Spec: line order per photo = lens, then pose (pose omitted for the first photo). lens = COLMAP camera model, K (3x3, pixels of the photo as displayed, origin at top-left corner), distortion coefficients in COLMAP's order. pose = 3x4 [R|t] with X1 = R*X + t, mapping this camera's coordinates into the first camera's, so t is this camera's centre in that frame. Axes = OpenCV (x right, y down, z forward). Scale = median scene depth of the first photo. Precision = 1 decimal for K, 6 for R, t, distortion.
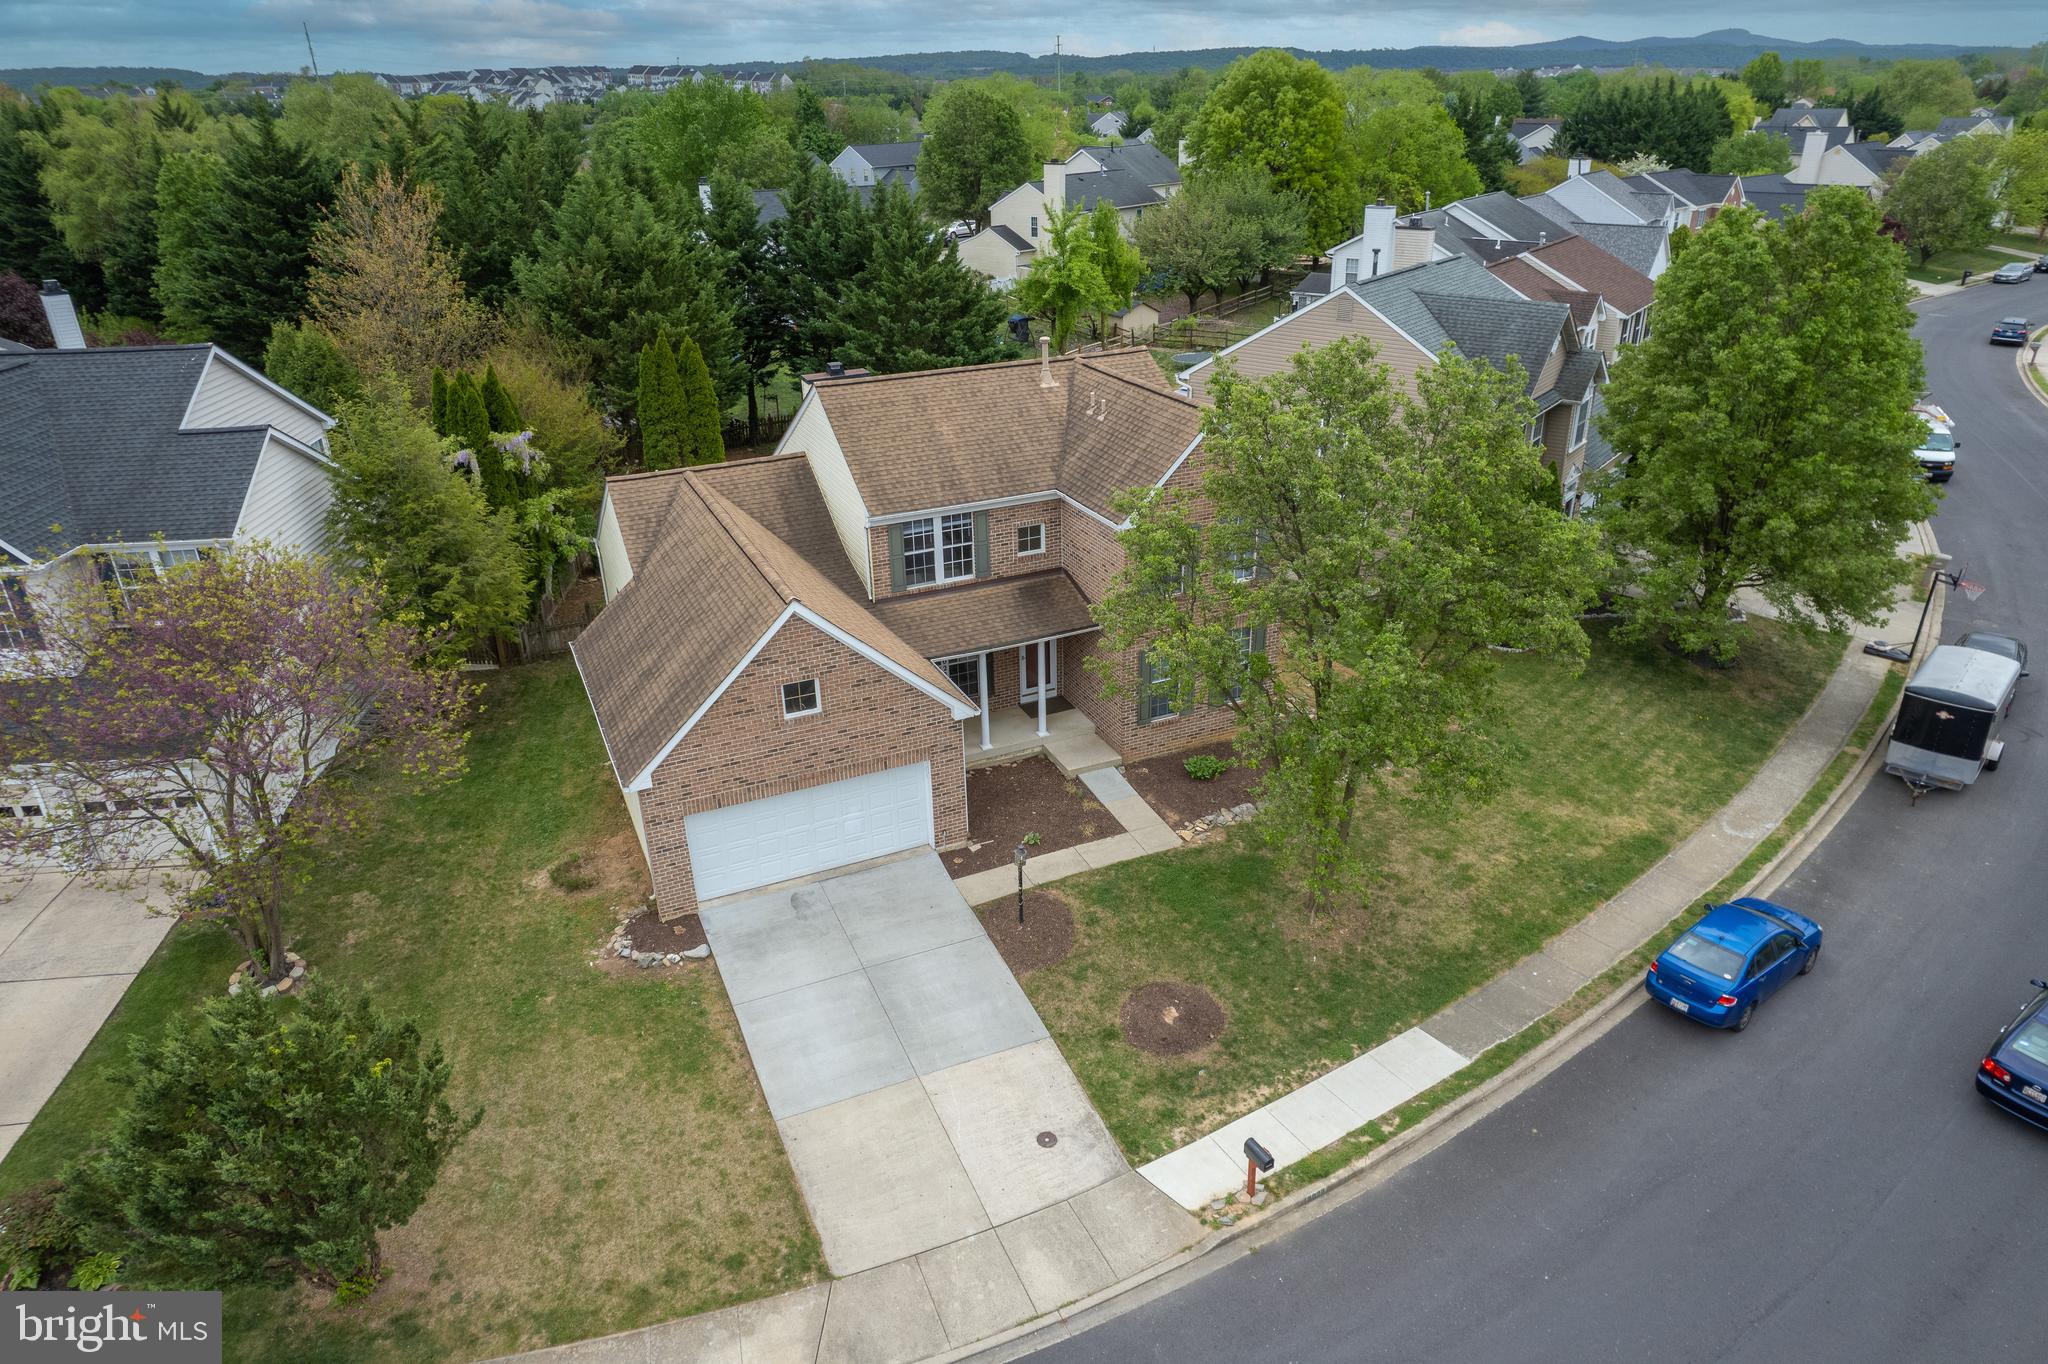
lens RADIAL K [[1318.4, 0, 1028.7], [0, 1318.4, 673.3], [0, 0, 1]] dist [-0.072829, 0.063460]
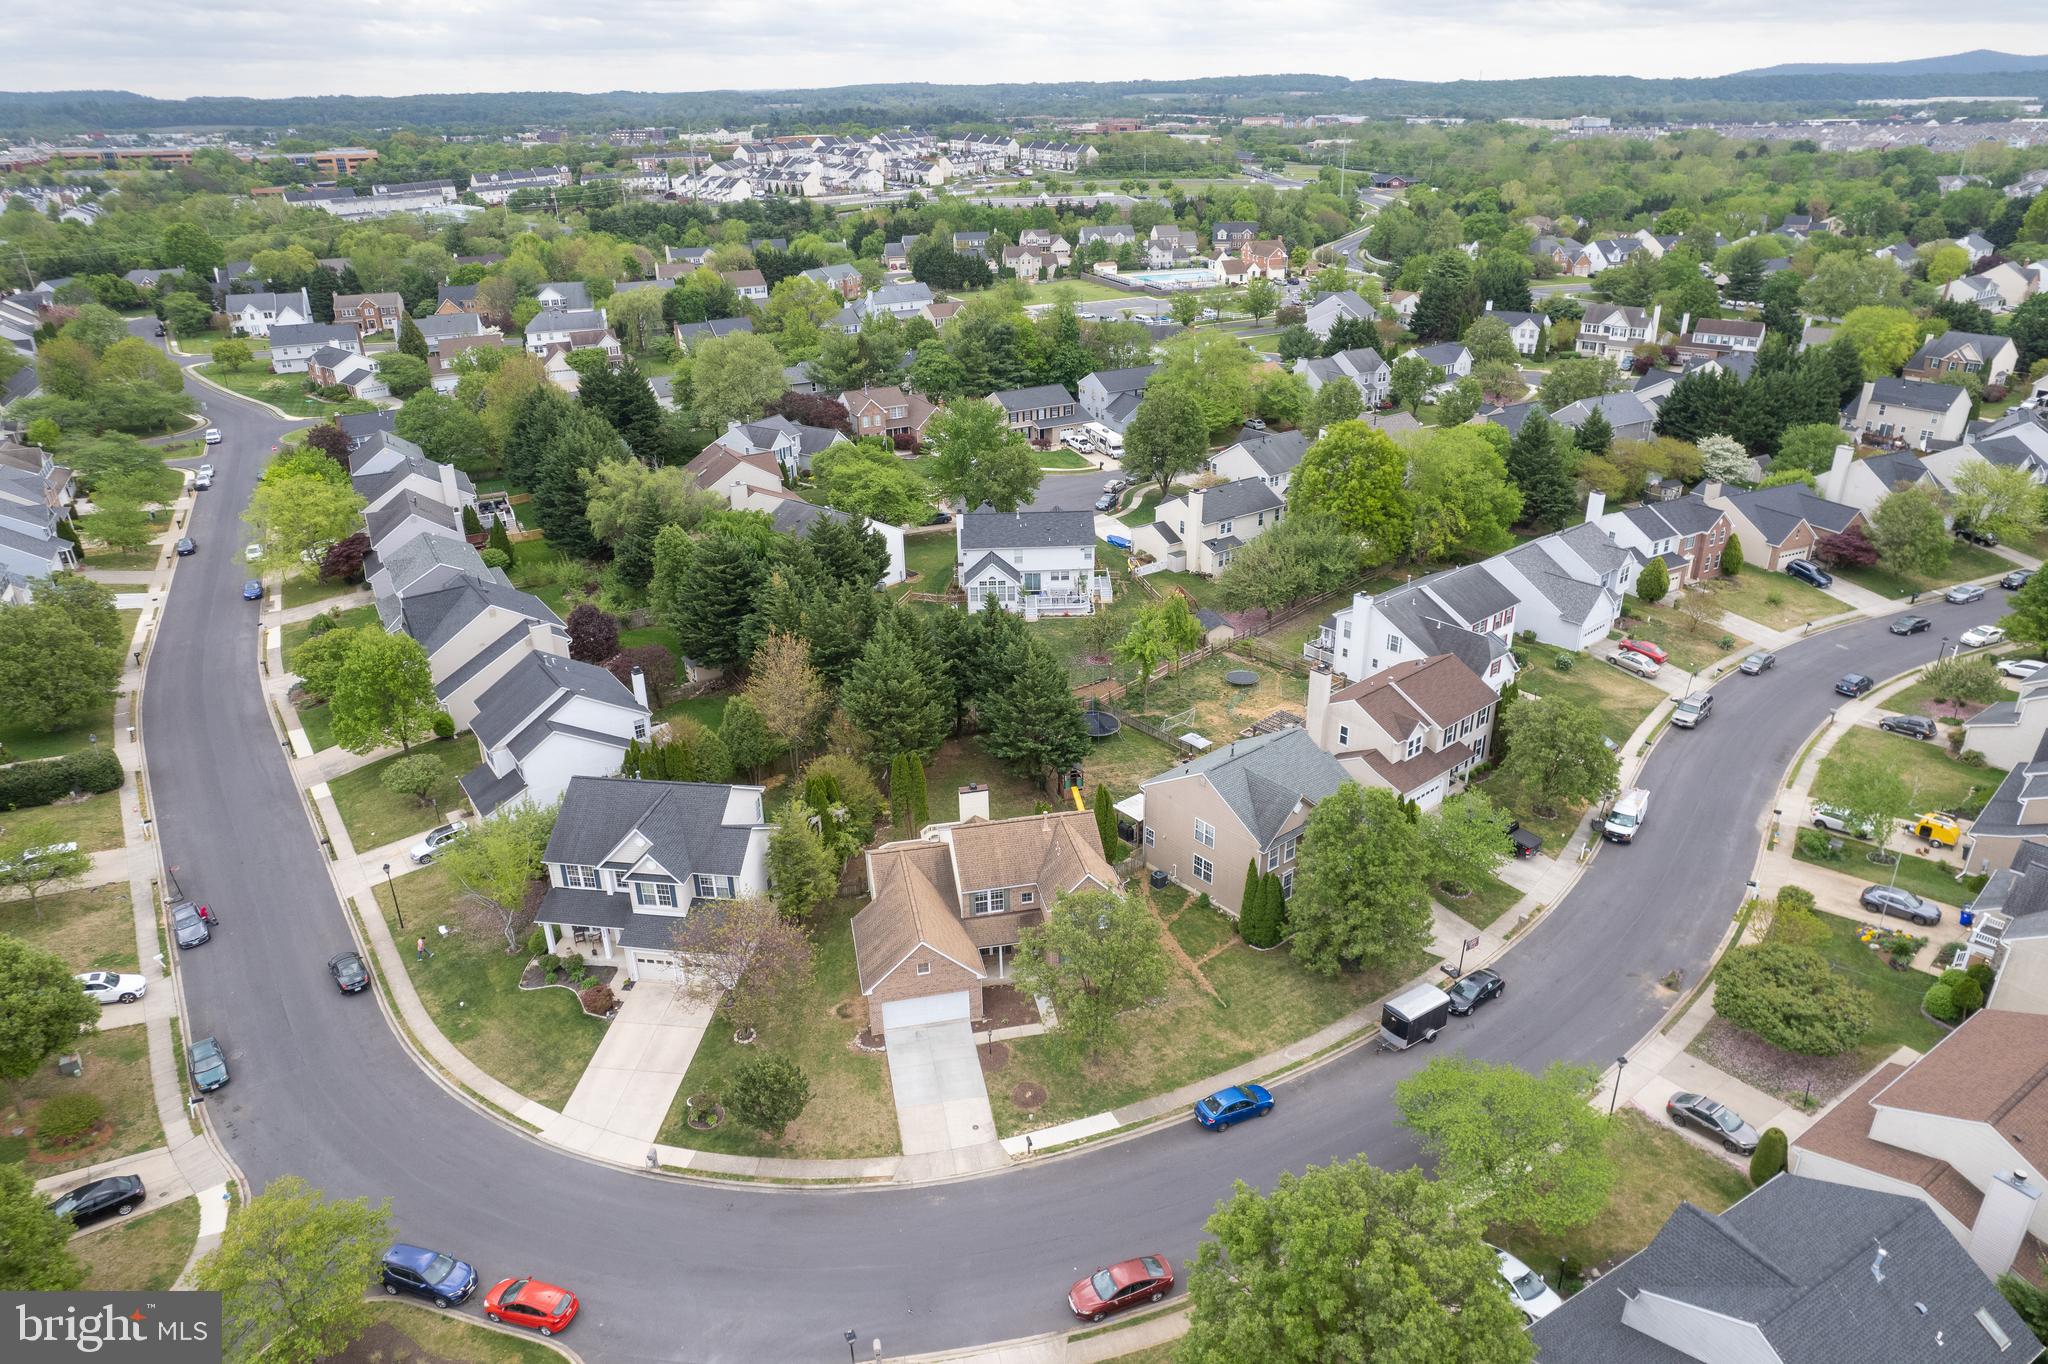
lens RADIAL K [[1318.4, 0, 1028.7], [0, 1318.4, 673.3], [0, 0, 1]] dist [-0.072829, 0.063460]
pose [[0.974702, 0.093263, -0.203122, 0.580367], [-0.094001, 0.995554, 0.006034, -0.664573], [0.202781, 0.013212, 0.979135, -1.805962]]
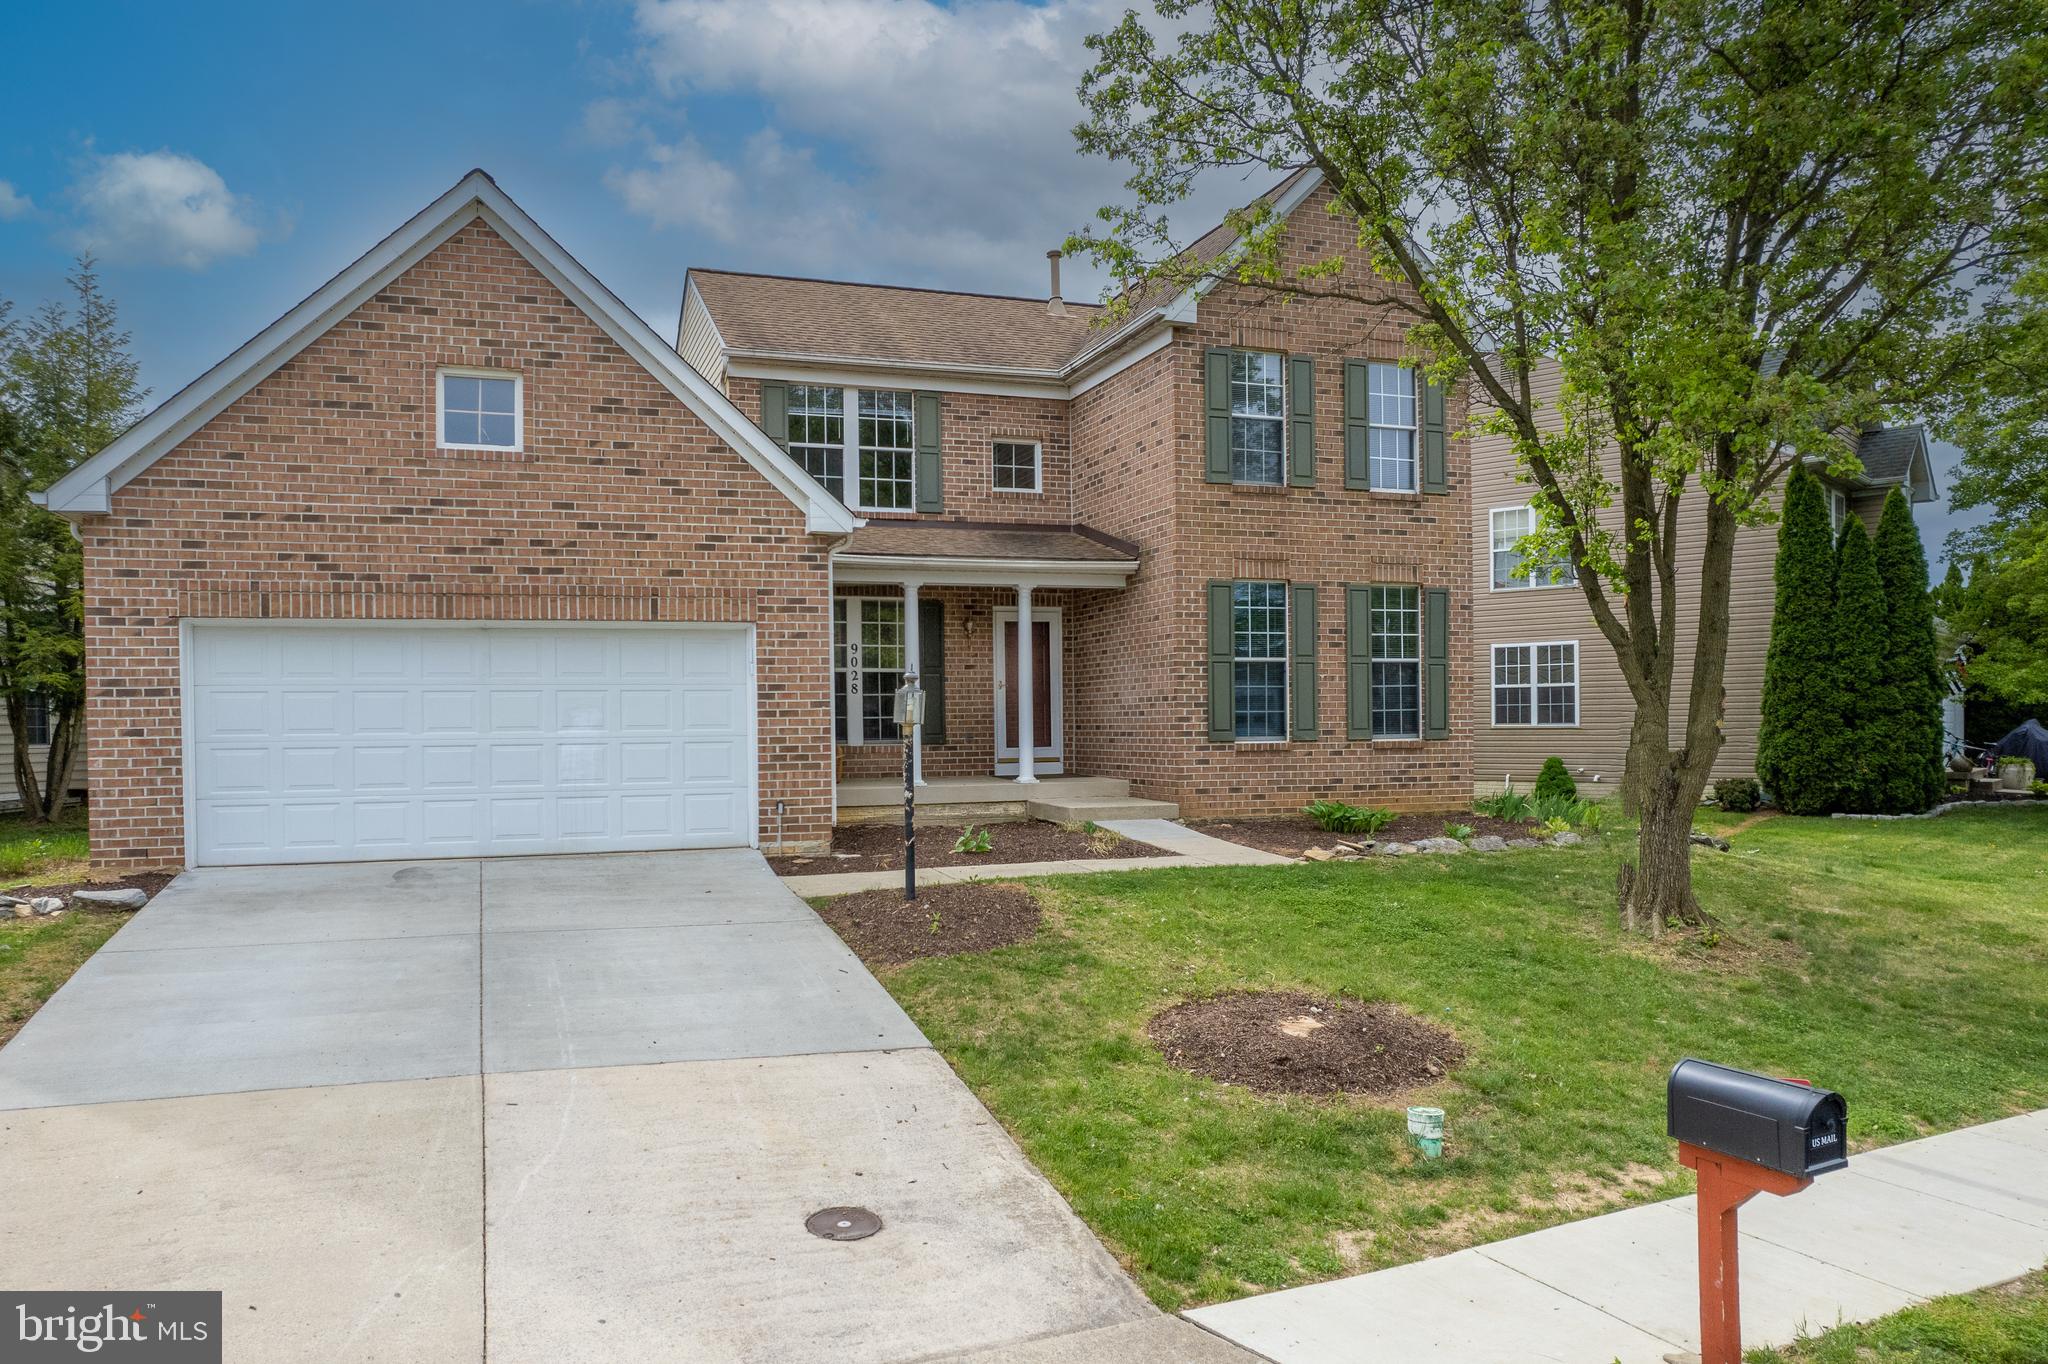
lens RADIAL K [[1445.1, 0, 968.3], [0, 1445.1, 683.8], [0, 0, 1]] dist [-0.057301, -0.000385]
pose [[0.994917, 0.006783, -0.100473, 0.055696], [-0.048596, 0.906204, -0.420040, 0.313617], [0.088200, 0.422787, 0.901927, 0.577576]]
